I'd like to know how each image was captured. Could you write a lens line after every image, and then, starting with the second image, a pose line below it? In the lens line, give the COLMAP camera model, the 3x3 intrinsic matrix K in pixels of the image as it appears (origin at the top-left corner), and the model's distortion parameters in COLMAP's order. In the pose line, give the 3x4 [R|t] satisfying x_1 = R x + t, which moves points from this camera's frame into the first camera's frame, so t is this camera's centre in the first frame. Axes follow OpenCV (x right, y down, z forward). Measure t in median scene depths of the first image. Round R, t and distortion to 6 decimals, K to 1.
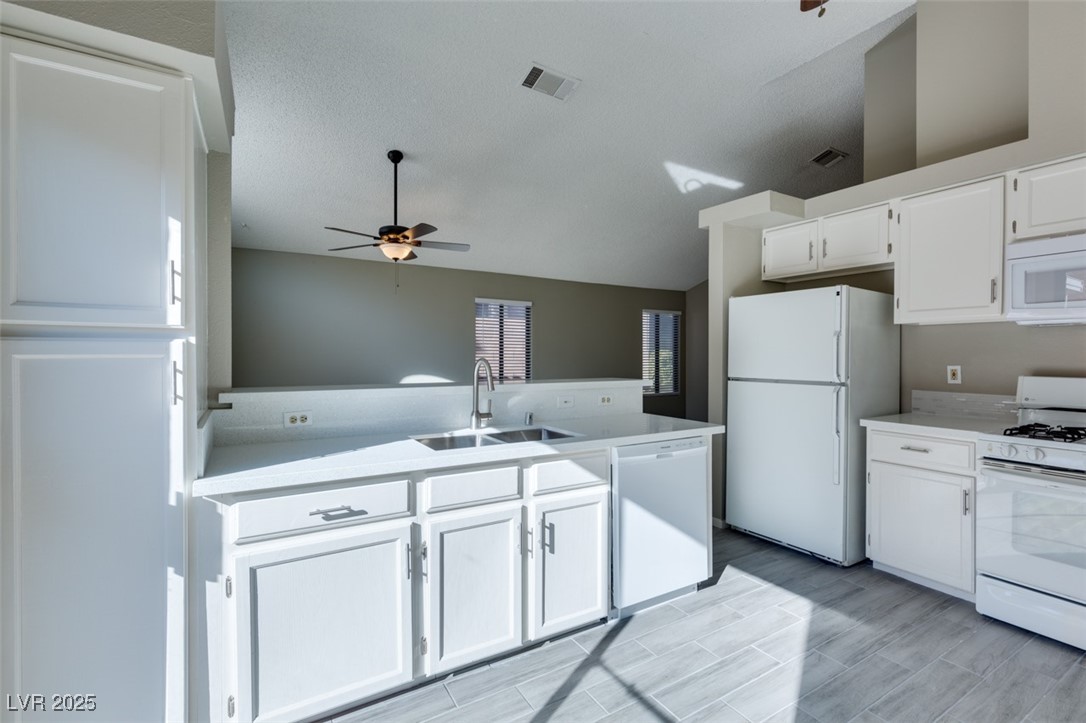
lens RADIAL K [[482.7, 0, 546.7], [0, 482.7, 359.3], [0, 0, 1]] dist [-0.001827, -0.000254]
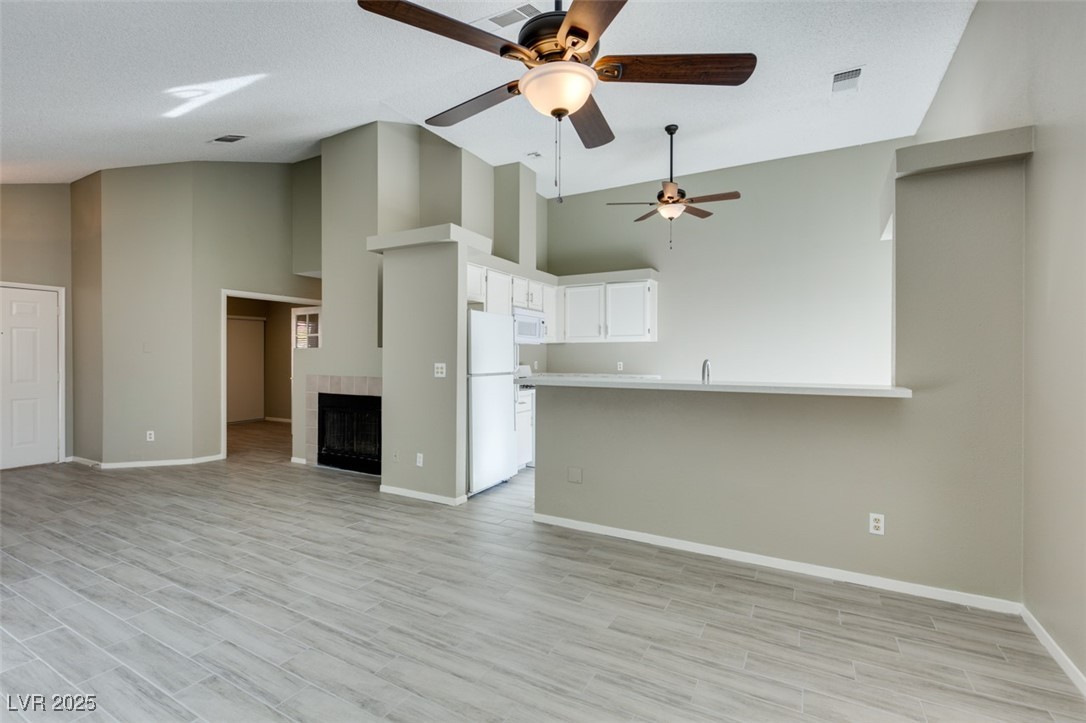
lens RADIAL K [[489.1, 0, 540.9], [0, 489.1, 357.3], [0, 0, 1]] dist [0.003339, -0.000123]
pose [[-0.497097, -0.003466, 0.867688, -0.965440], [0.004670, 0.999967, 0.006670, -0.016403], [-0.867682, 0.007367, -0.497064, 1.789448]]
